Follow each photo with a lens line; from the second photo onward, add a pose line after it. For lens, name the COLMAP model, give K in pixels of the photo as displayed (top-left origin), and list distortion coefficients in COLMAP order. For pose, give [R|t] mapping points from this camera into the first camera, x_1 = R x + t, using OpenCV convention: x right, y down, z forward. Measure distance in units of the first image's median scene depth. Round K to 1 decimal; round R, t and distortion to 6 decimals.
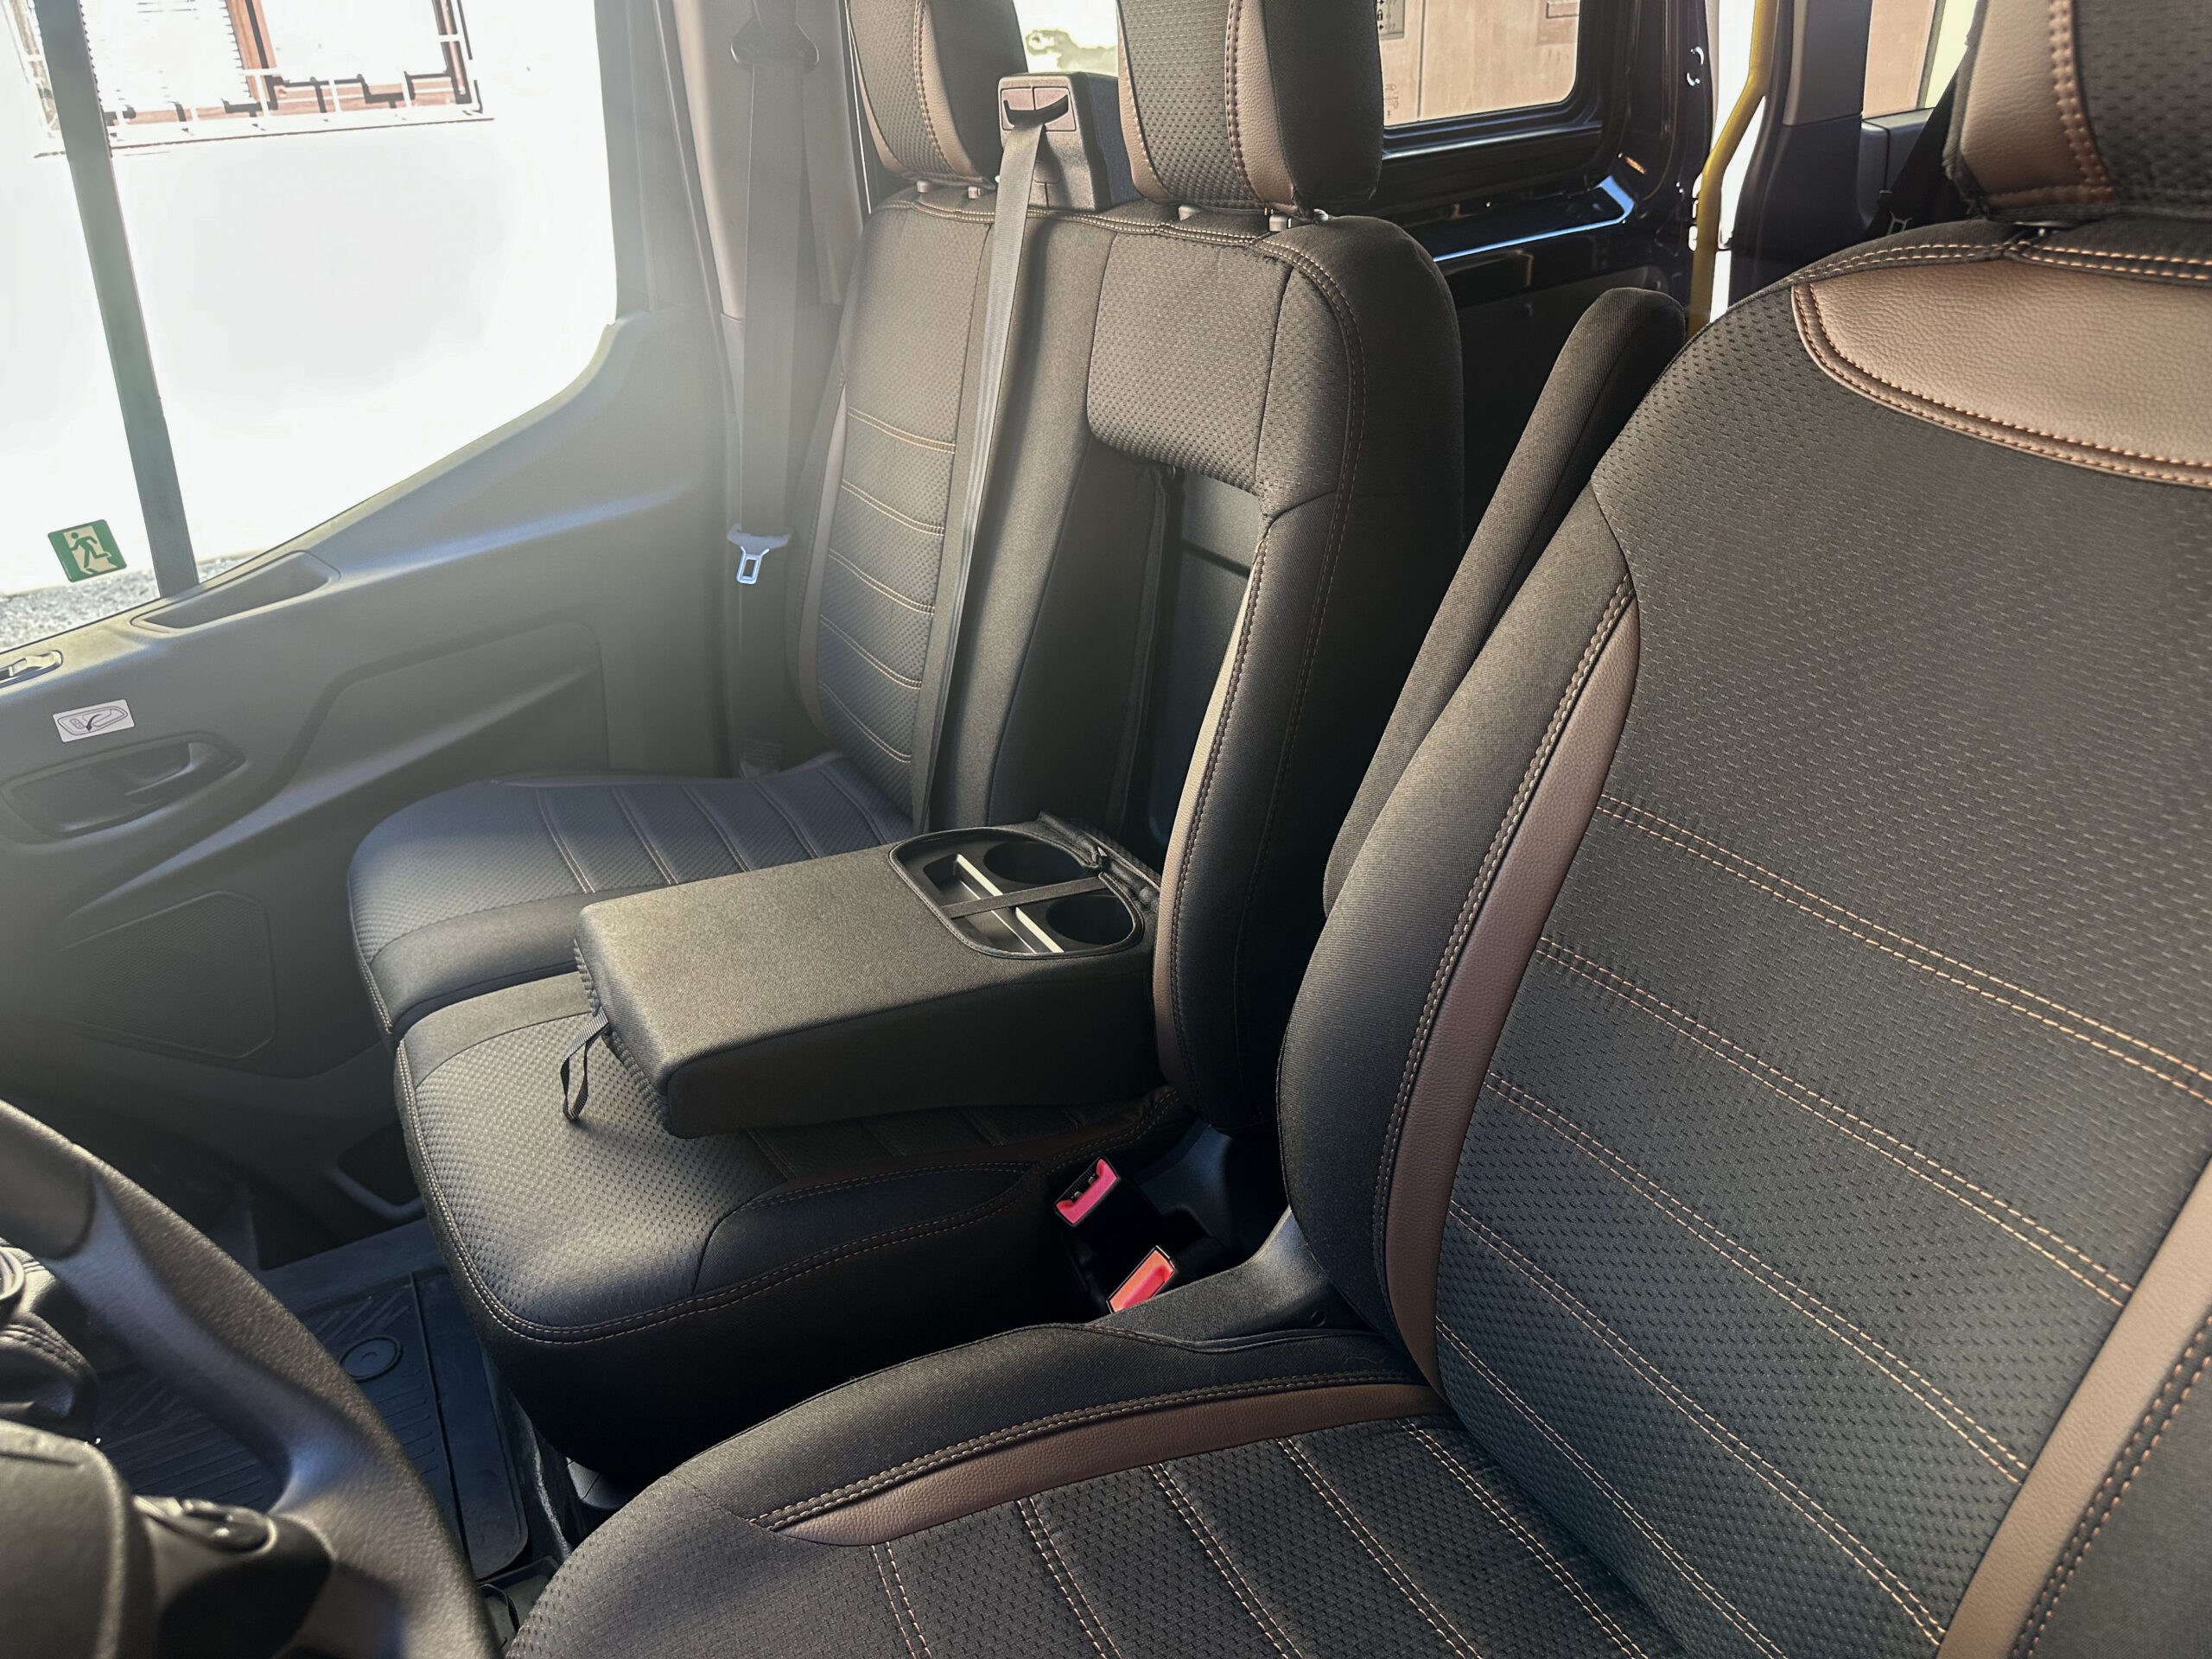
lens RADIAL K [[1579.1, 0, 1106.0], [0, 1579.1, 829.5], [0, 0, 1]] dist [0.085145, -0.141430]
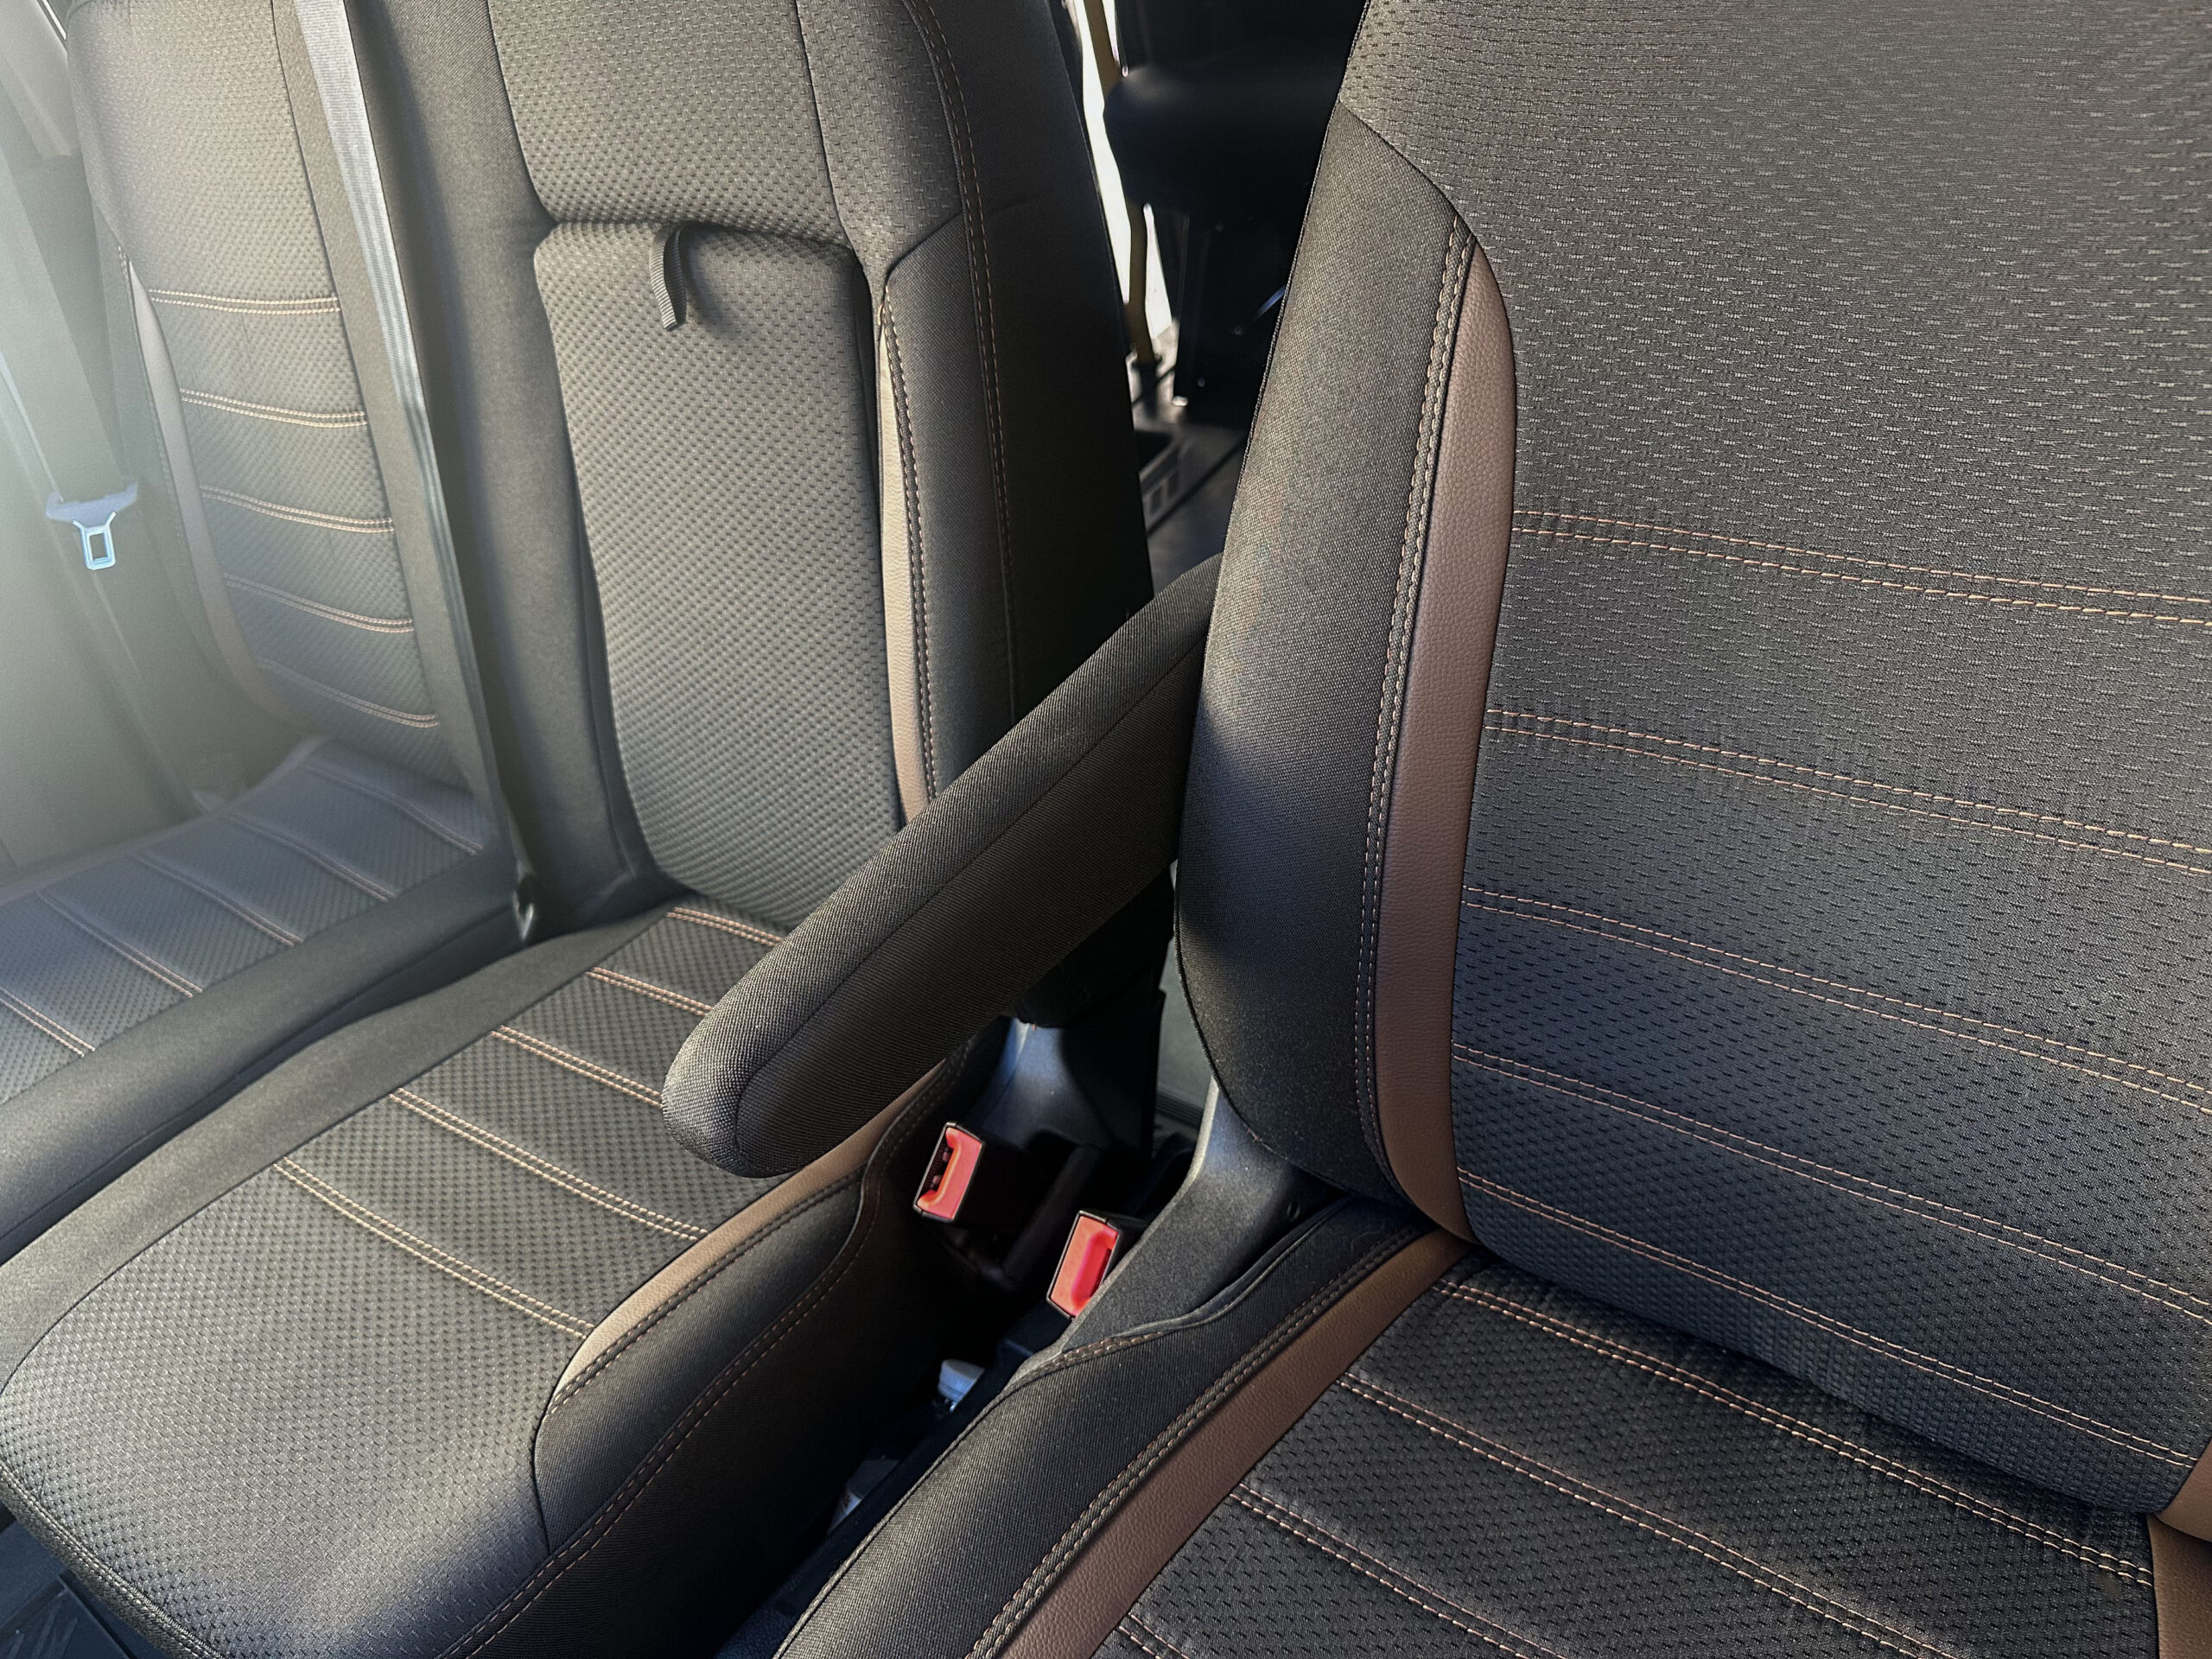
lens RADIAL K [[1579.1, 0, 1106.0], [0, 1579.1, 829.5], [0, 0, 1]] dist [0.085145, -0.141430]
pose [[0.888418, -0.368688, 0.273463, -0.126299], [0.320436, 0.924678, 0.205646, -0.095881], [-0.328684, -0.095072, 0.939642, 0.302776]]
